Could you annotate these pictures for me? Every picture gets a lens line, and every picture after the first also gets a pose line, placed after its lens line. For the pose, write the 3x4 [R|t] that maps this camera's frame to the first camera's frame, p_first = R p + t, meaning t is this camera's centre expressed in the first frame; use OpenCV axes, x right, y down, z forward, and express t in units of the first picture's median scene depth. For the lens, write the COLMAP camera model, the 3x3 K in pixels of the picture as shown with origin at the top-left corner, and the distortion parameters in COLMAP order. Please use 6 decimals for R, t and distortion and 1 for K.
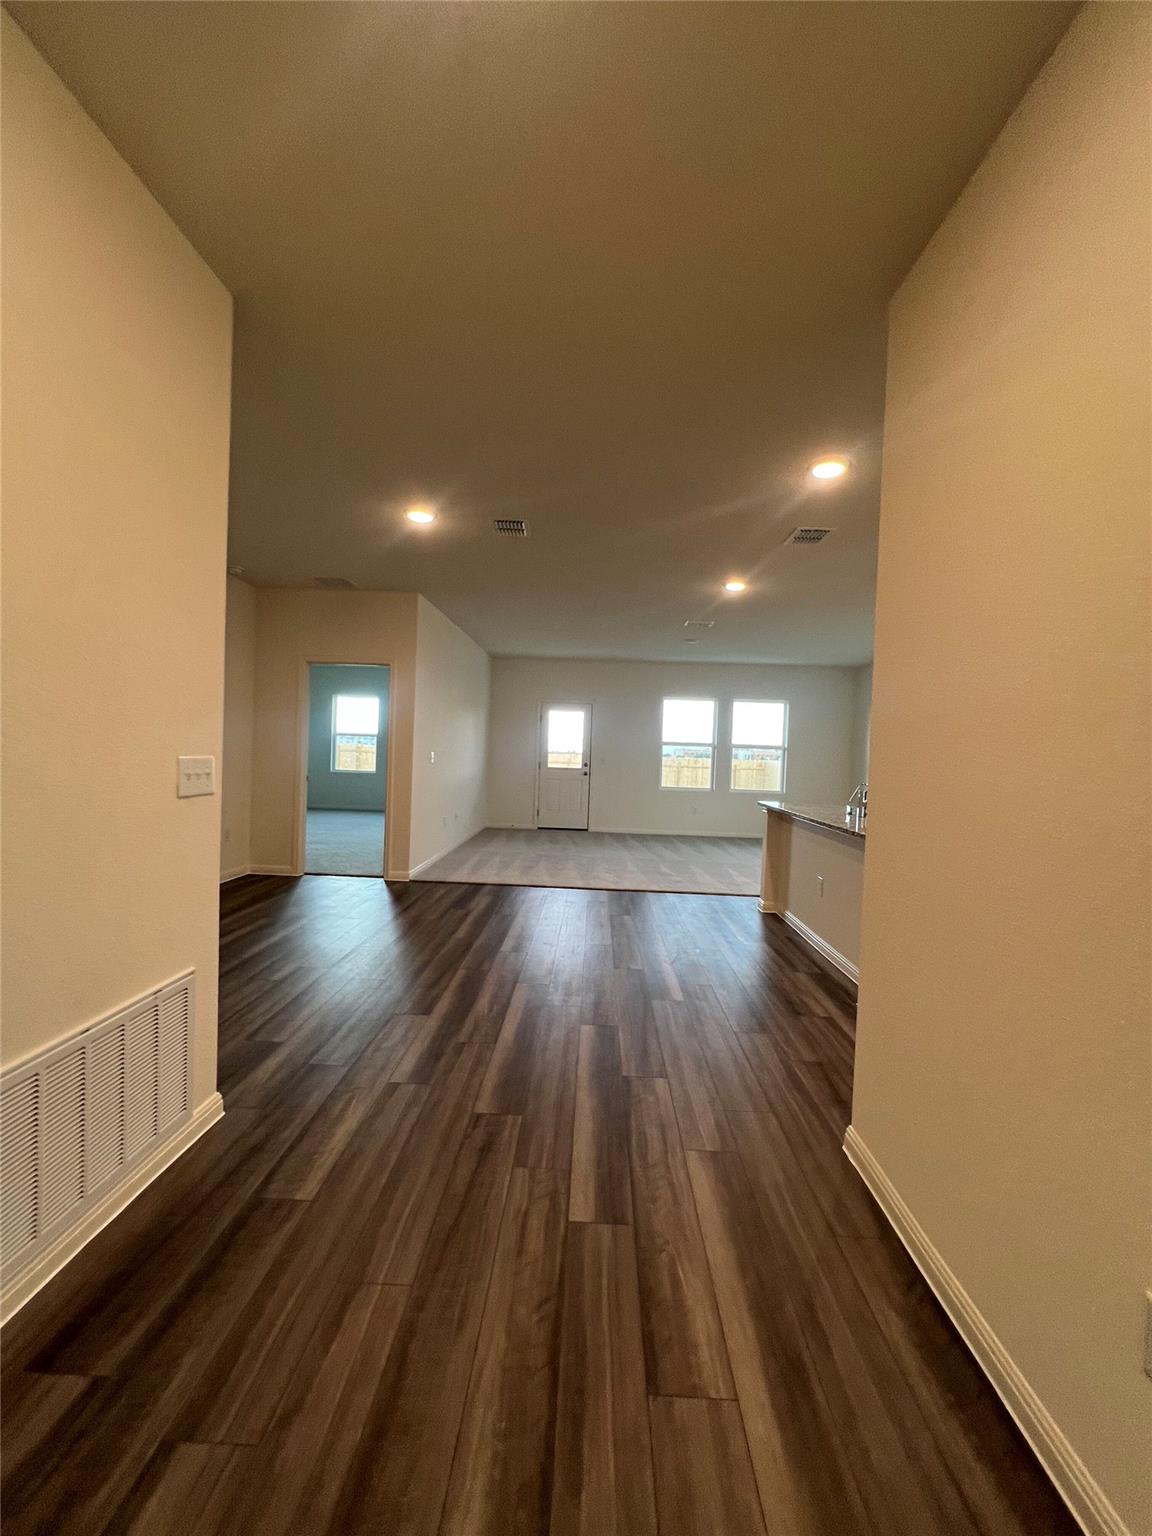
lens RADIAL K [[615.4, 0, 576.0], [0, 615.4, 768.0], [0, 0, 1]] dist [-0.002733, 0.000191]
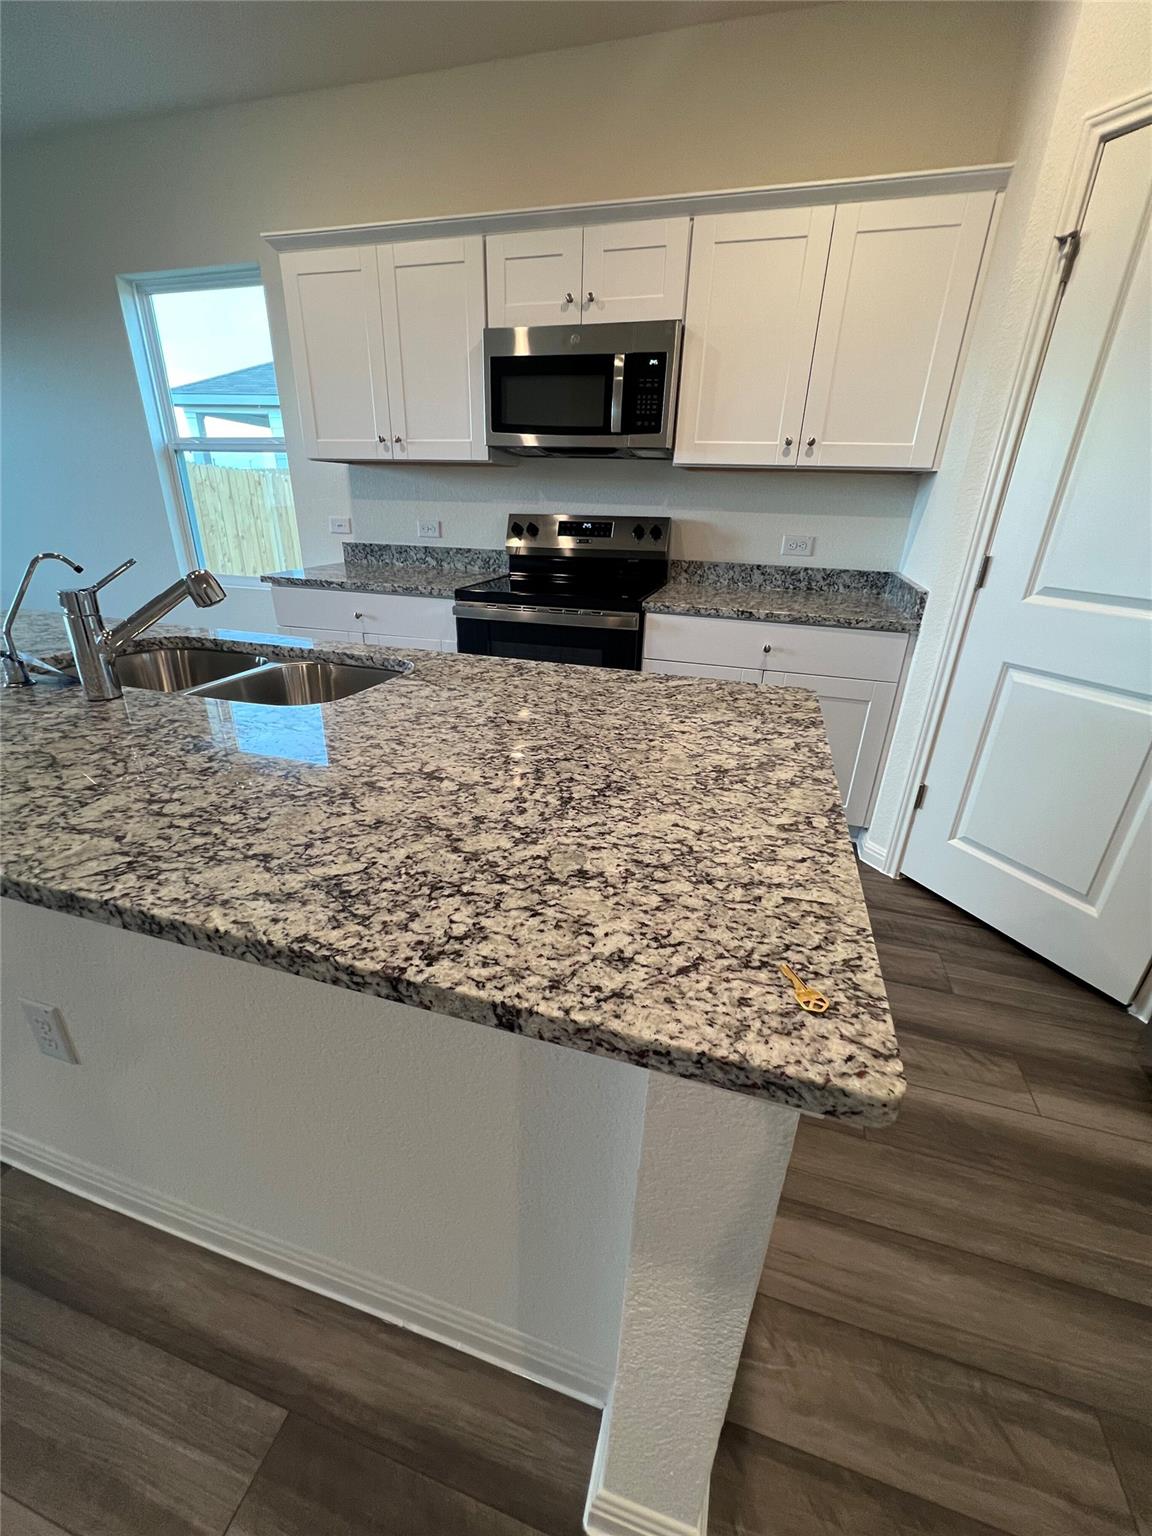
lens RADIAL K [[614.6, 0, 580.3], [0, 614.6, 767.0], [0, 0, 1]] dist [-0.002097, -0.000018]
pose [[0.252378, -0.413856, 0.874659, 0.132075], [0.004481, 0.904410, 0.426640, -0.000631], [-0.967618, -0.103756, 0.230108, 0.351916]]
